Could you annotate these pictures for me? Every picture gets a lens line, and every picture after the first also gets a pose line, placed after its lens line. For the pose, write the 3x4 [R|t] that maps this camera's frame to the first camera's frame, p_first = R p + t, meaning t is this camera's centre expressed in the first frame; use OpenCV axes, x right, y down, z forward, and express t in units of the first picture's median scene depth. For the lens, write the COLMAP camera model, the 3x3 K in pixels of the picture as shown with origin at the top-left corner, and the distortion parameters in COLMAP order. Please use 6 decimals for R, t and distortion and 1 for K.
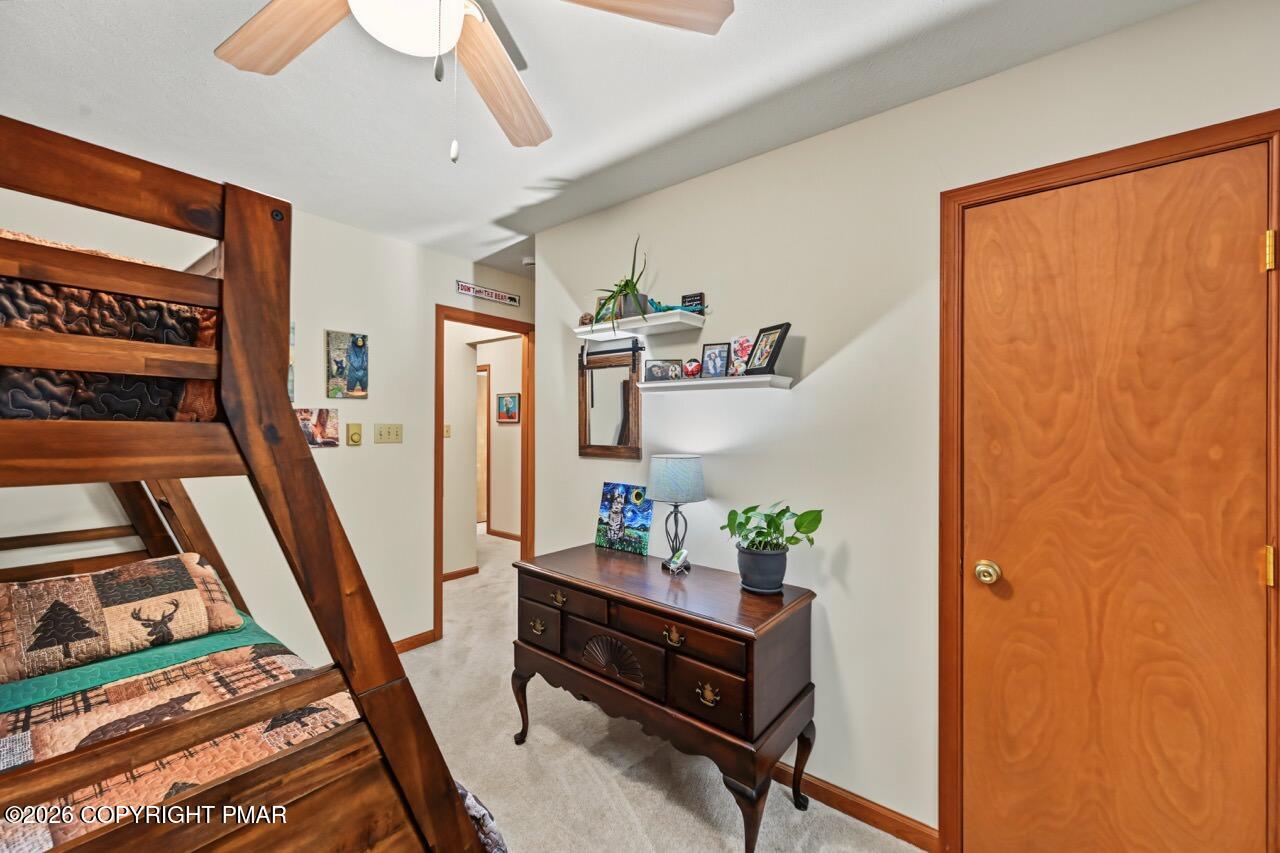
lens RADIAL K [[502.7, 0, 640.6], [0, 502.7, 431.7], [0, 0, 1]] dist [-0.001241, -0.000374]
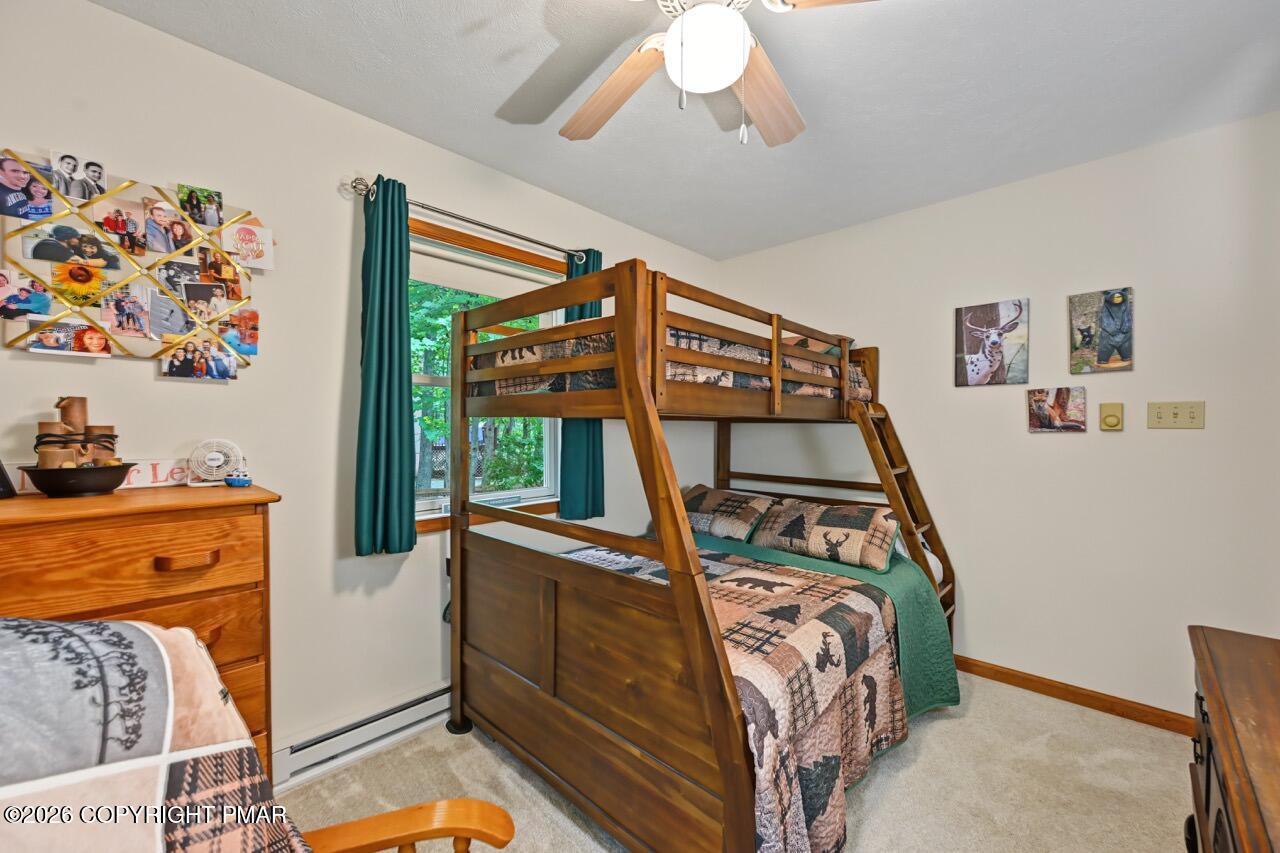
lens RADIAL K [[502.7, 0, 640.6], [0, 502.7, 431.7], [0, 0, 1]] dist [-0.001241, -0.000374]
pose [[-0.090240, -0.000786, -0.995920, 0.504794], [-0.013582, 0.999908, 0.000442, 0.067994], [0.995827, 0.013567, -0.090243, 0.579761]]
